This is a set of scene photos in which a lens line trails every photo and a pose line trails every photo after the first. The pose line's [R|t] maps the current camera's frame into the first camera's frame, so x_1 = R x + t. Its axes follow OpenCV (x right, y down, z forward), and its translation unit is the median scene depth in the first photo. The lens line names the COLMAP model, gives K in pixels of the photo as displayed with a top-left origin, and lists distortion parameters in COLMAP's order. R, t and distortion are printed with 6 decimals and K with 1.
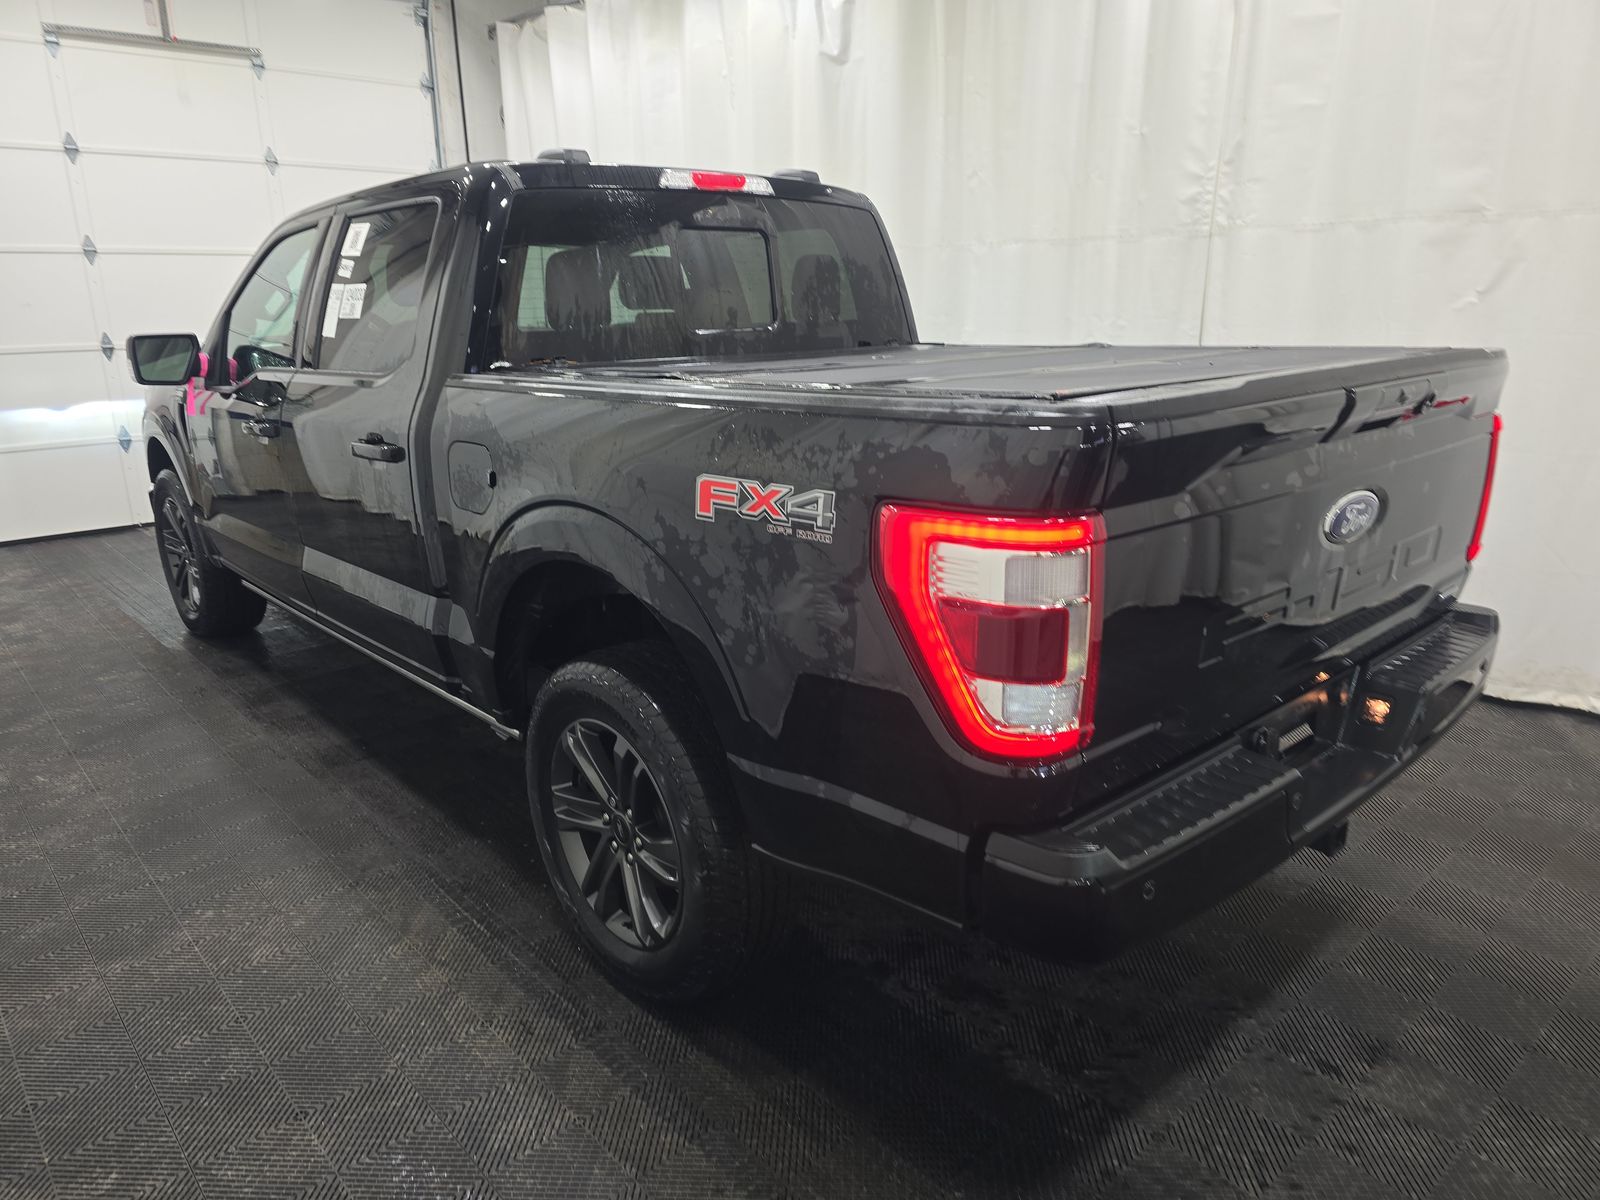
lens RADIAL K [[1062.9, 0, 800.0], [0, 1062.9, 600.0], [0, 0, 1]] dist [0.052697, -0.049672]
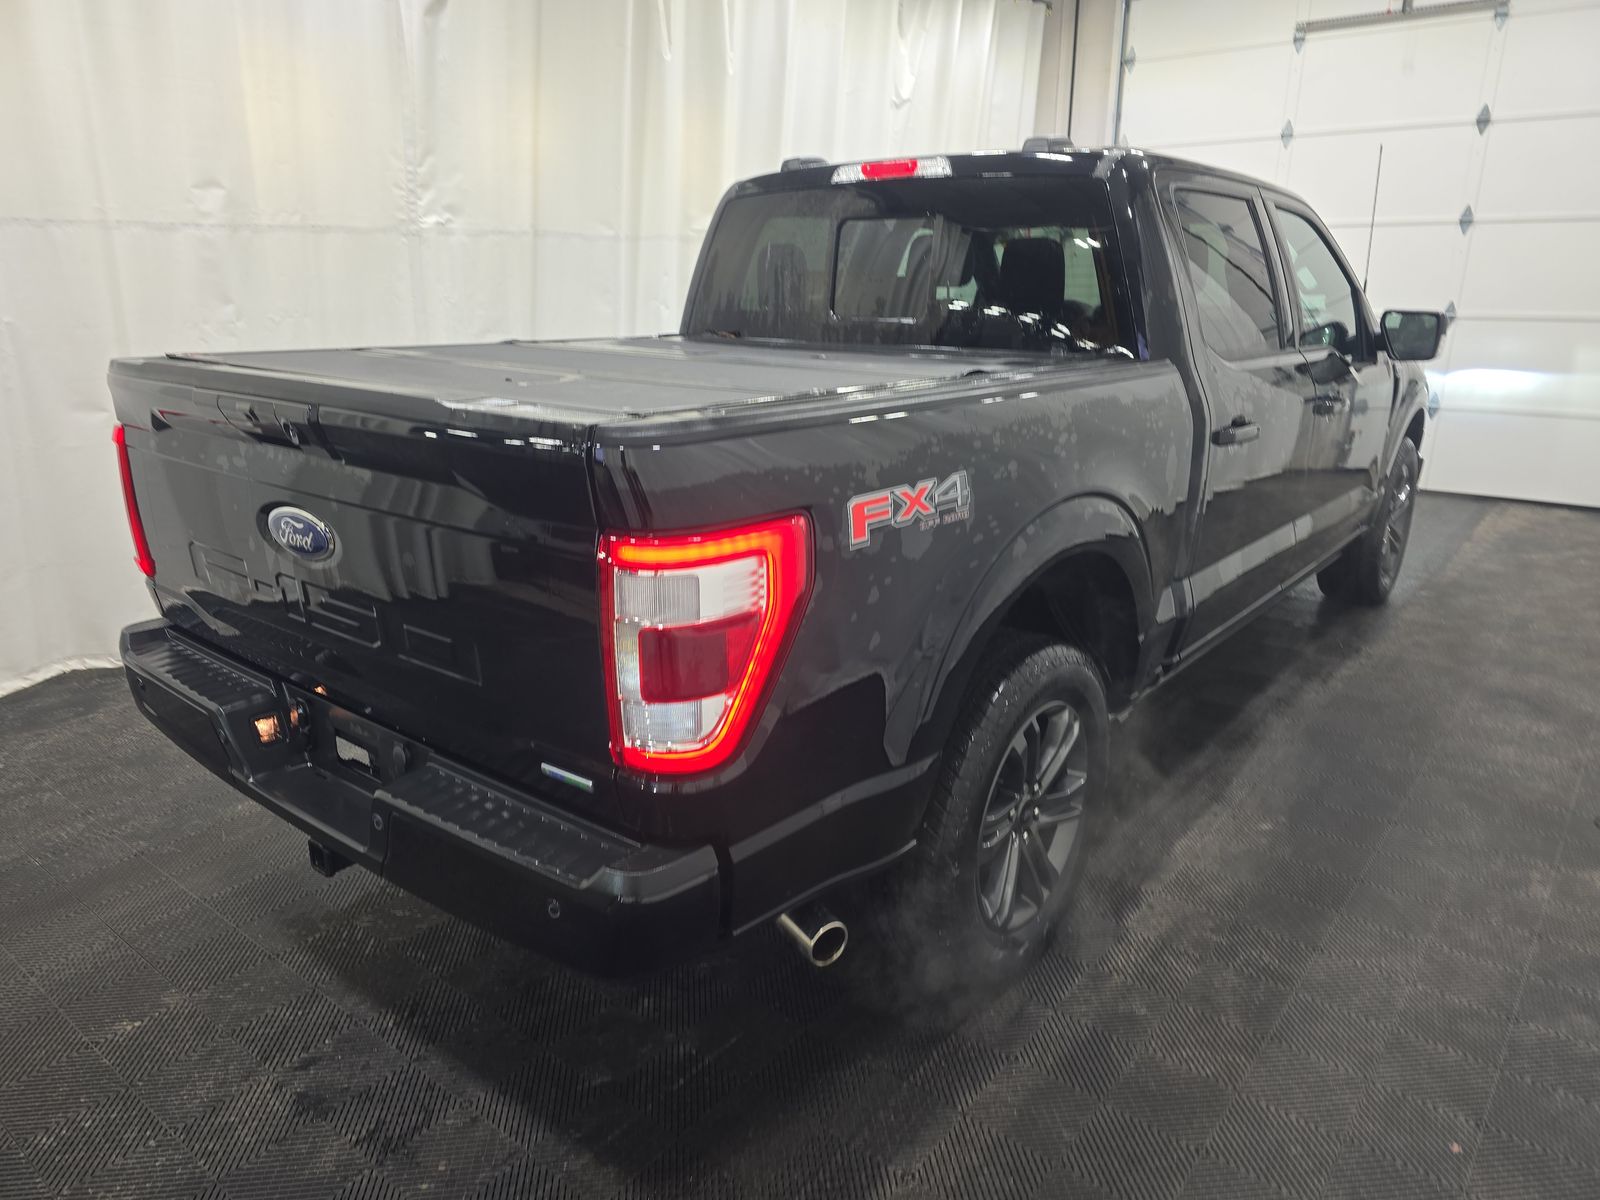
lens RADIAL K [[1062.9, 0, 800.0], [0, 1062.9, 600.0], [0, 0, 1]] dist [0.052697, -0.049672]
pose [[0.190403, 0.298012, -0.935380, 0.888705], [-0.265116, 0.933018, 0.243293, -0.220229], [0.945230, 0.201661, 0.256657, 0.691246]]
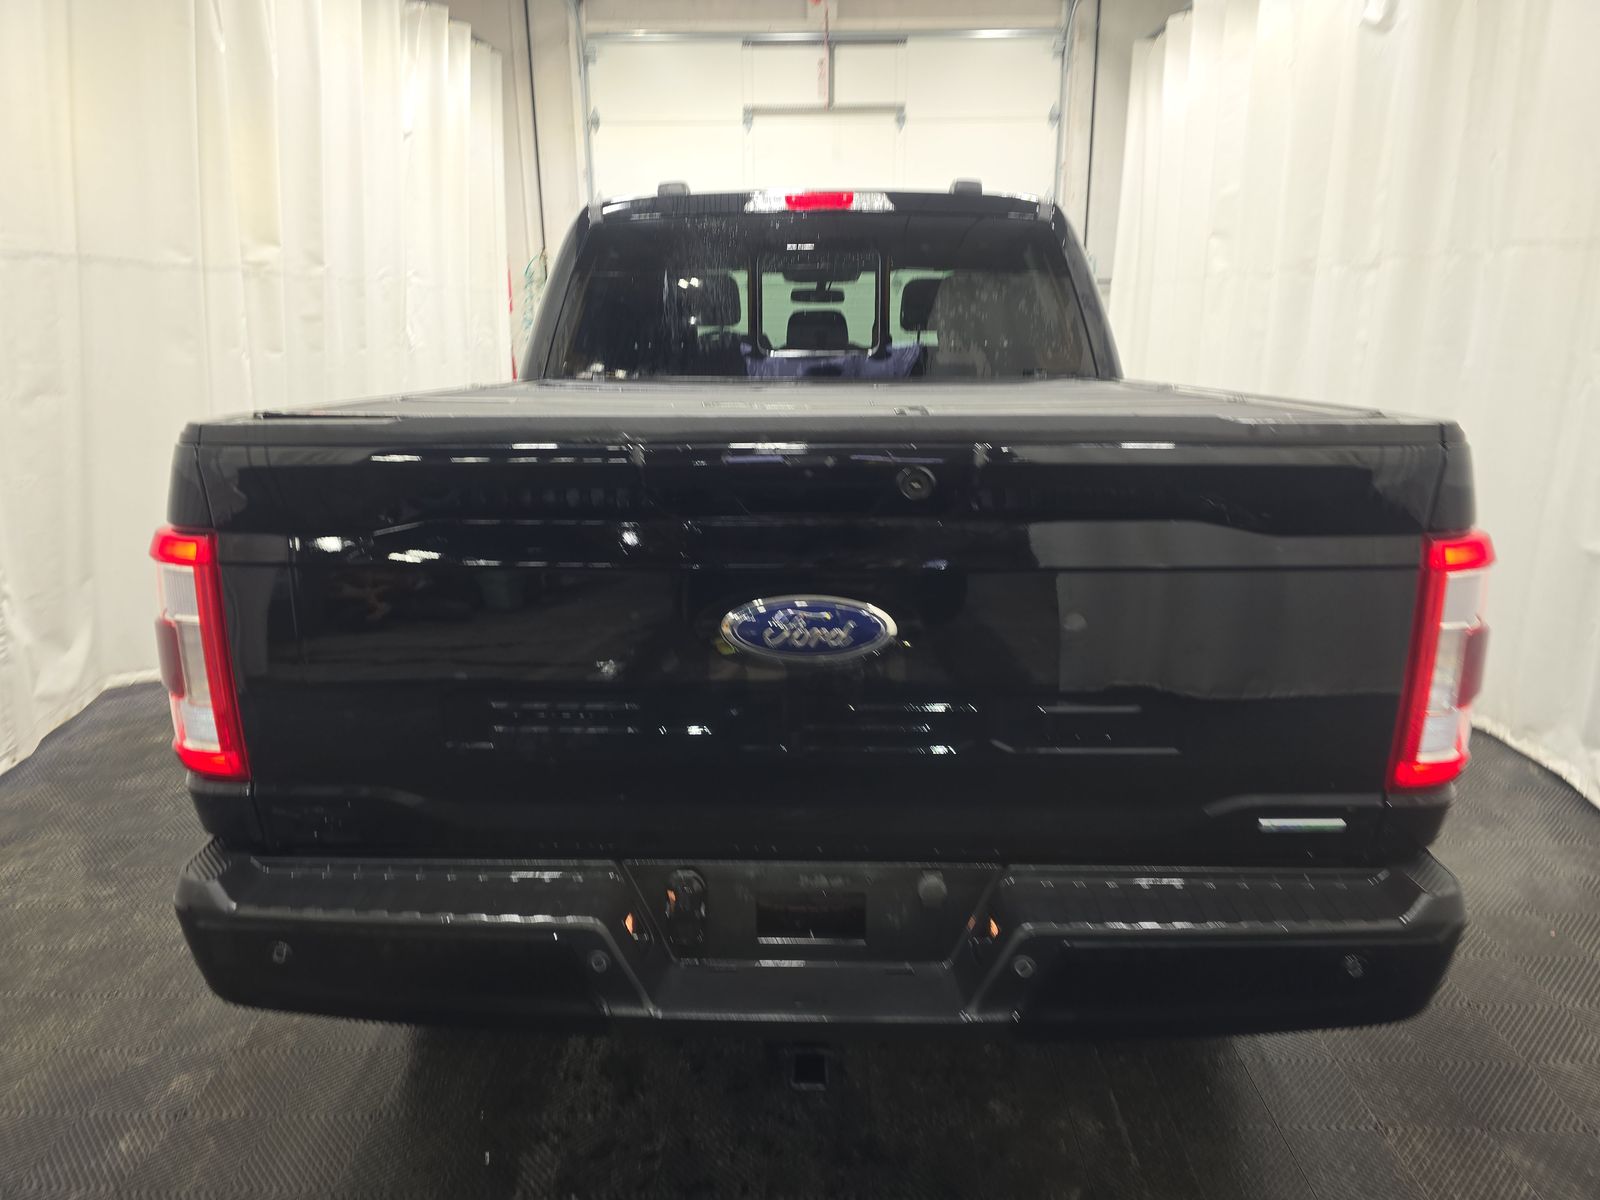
lens RADIAL K [[1062.9, 0, 800.0], [0, 1062.9, 600.0], [0, 0, 1]] dist [0.052697, -0.049672]
pose [[0.739812, 0.173642, -0.650020, 0.560852], [-0.186717, 0.981161, 0.049591, -0.074674], [0.646386, 0.084681, 0.758297, 0.261183]]
